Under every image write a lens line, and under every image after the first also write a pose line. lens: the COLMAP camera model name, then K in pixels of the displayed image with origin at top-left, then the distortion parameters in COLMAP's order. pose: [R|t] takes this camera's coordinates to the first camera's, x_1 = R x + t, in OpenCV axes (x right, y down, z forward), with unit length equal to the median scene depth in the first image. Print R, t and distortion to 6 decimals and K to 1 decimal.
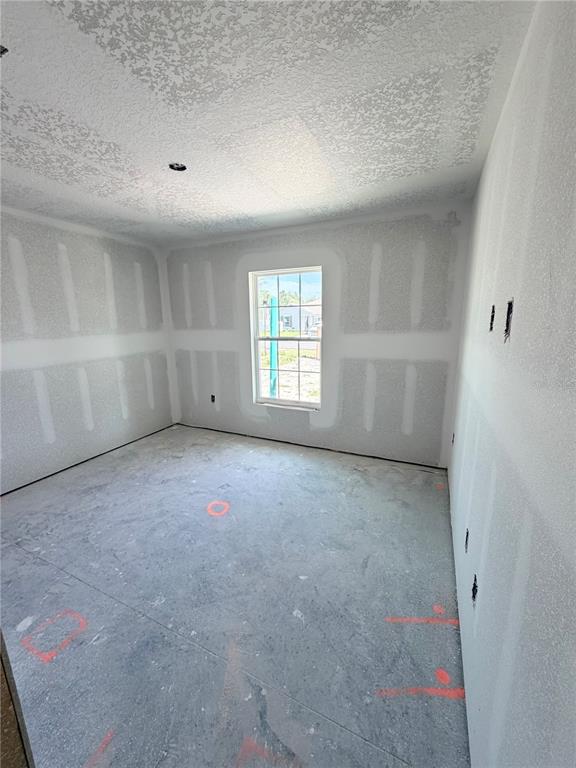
lens RADIAL K [[308.5, 0, 284.7], [0, 308.5, 386.2], [0, 0, 1]] dist [0.000554, -0.000176]
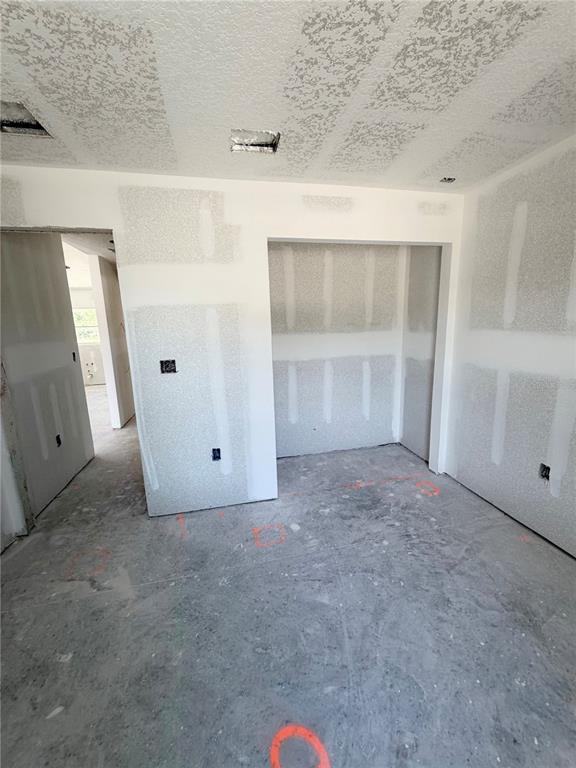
lens RADIAL K [[308.5, 0, 291.6], [0, 308.5, 384.9], [0, 0, 1]] dist [0.000554, -0.000176]
pose [[-0.783946, 0.152127, -0.601902, -0.034360], [-0.090877, 0.930951, 0.353654, -0.233412], [0.614142, 0.331945, -0.715991, 1.156143]]
